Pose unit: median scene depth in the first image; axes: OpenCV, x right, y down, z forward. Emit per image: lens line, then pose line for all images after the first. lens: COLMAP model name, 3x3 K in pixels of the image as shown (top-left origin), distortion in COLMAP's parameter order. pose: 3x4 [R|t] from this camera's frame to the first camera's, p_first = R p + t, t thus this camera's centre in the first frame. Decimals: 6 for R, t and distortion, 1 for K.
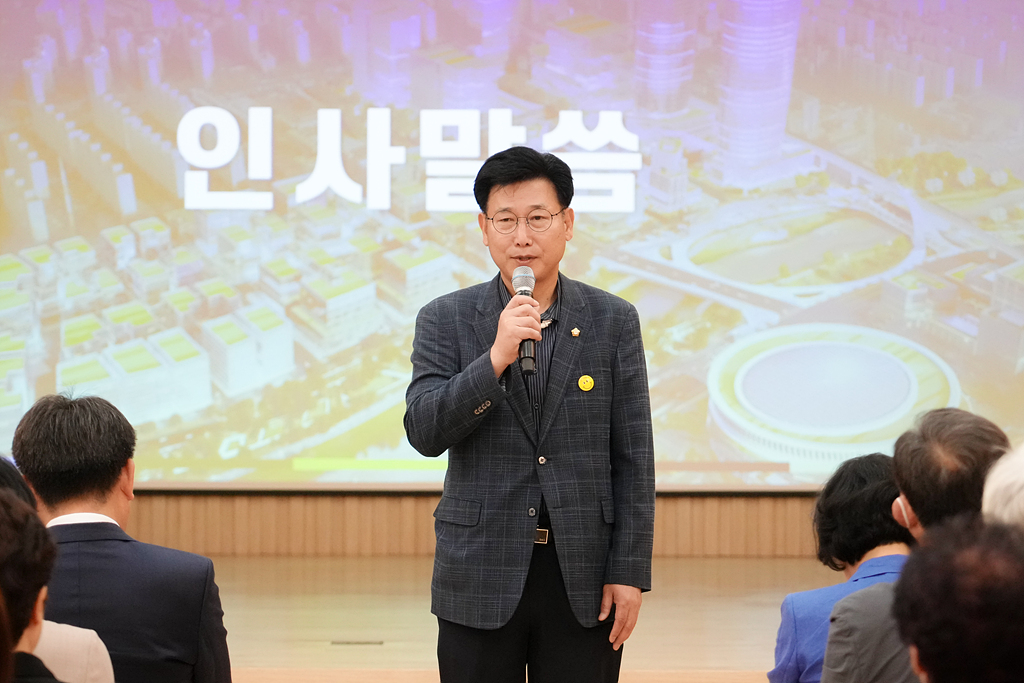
lens RADIAL K [[4796.0, 0, 512.0], [0, 4796.0, 341.5], [0, 0, 1]] dist [-0.043905, -0.572655]
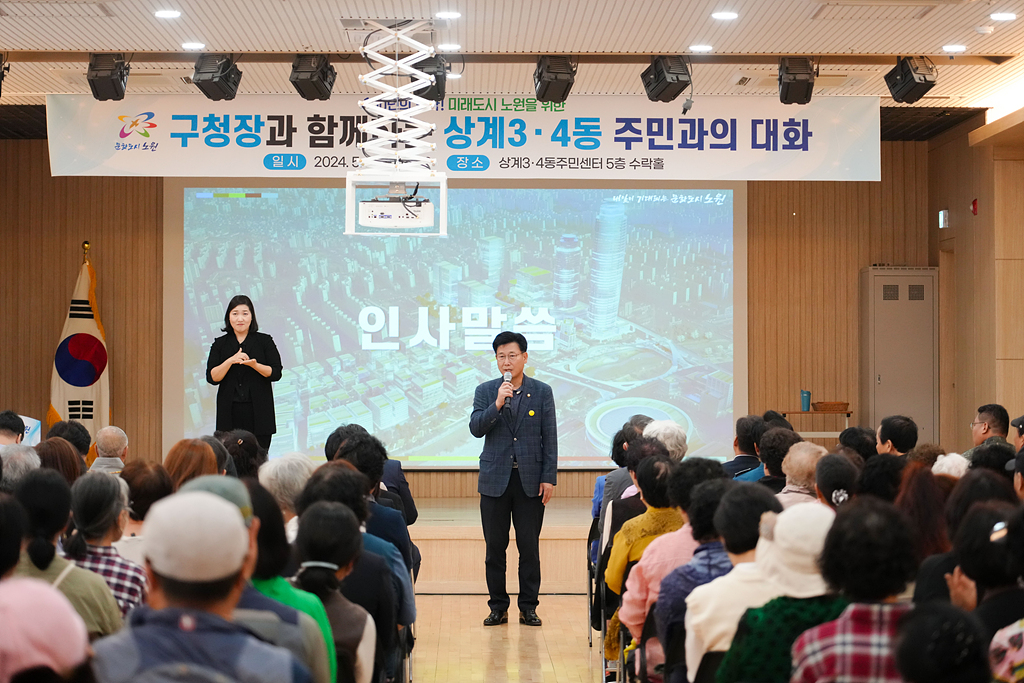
lens RADIAL K [[3137.0, 0, 512.0], [0, 3137.0, 341.5], [0, 0, 1]] dist [-0.041984, 0.793712]
pose [[0.999973, -0.004371, 0.005888, -0.003807], [0.004525, 0.999640, -0.026428, 0.009209], [-0.005771, 0.026454, 0.999633, -0.534055]]
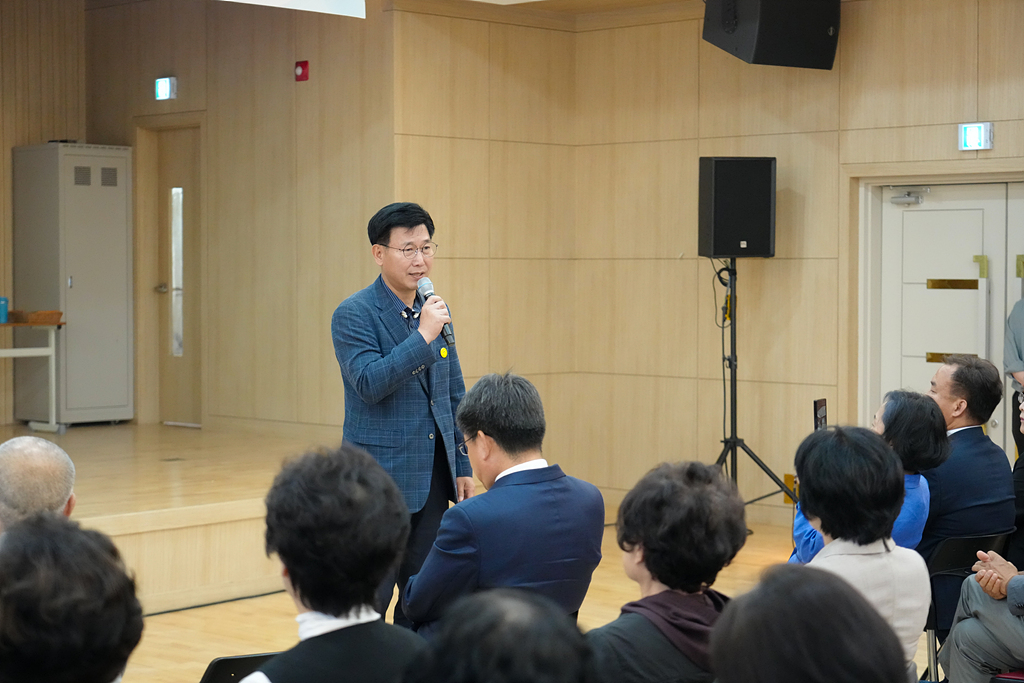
lens RADIAL K [[1964.5, 0, 578.2], [0, 1964.5, 342.3], [0, 0, 1]] dist [-0.009119, -0.036242]
pose [[0.692332, -0.029738, 0.720966, -0.236762], [0.013410, 0.999508, 0.028350, -0.007018], [-0.721454, -0.009959, 0.692390, 0.291709]]
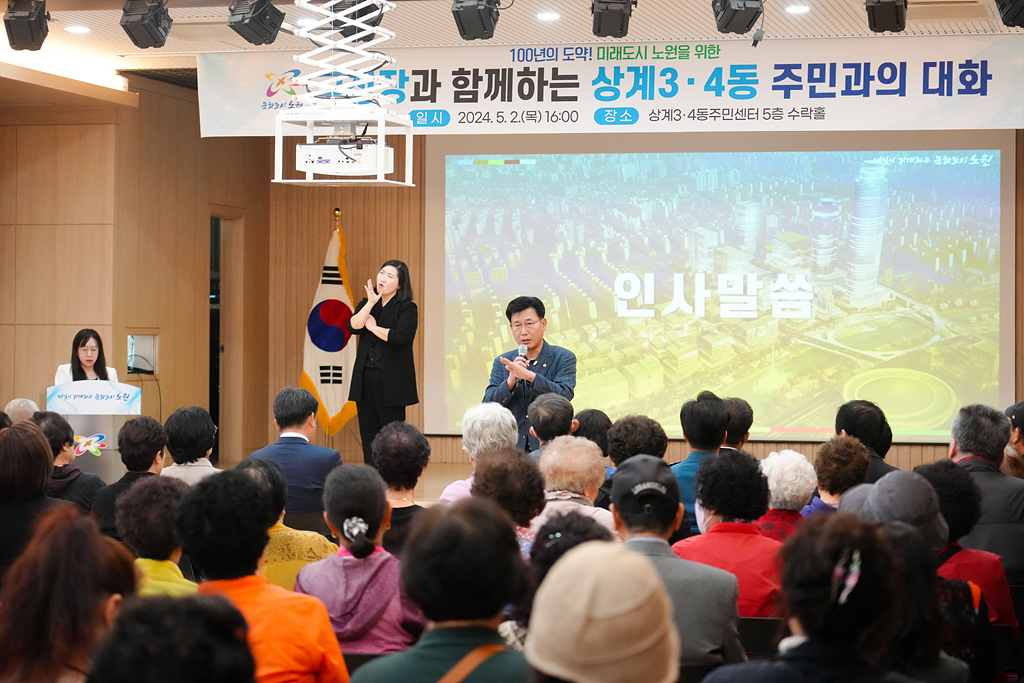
lens RADIAL K [[2466.8, 0, 512.0], [0, 2466.8, 341.5], [0, 0, 1]] dist [-0.056563, 0.795127]
pose [[0.963668, 0.002585, -0.267092, 0.201059], [-0.006496, 0.999884, -0.013761, 0.000986], [0.267026, 0.014996, 0.963573, -0.162064]]
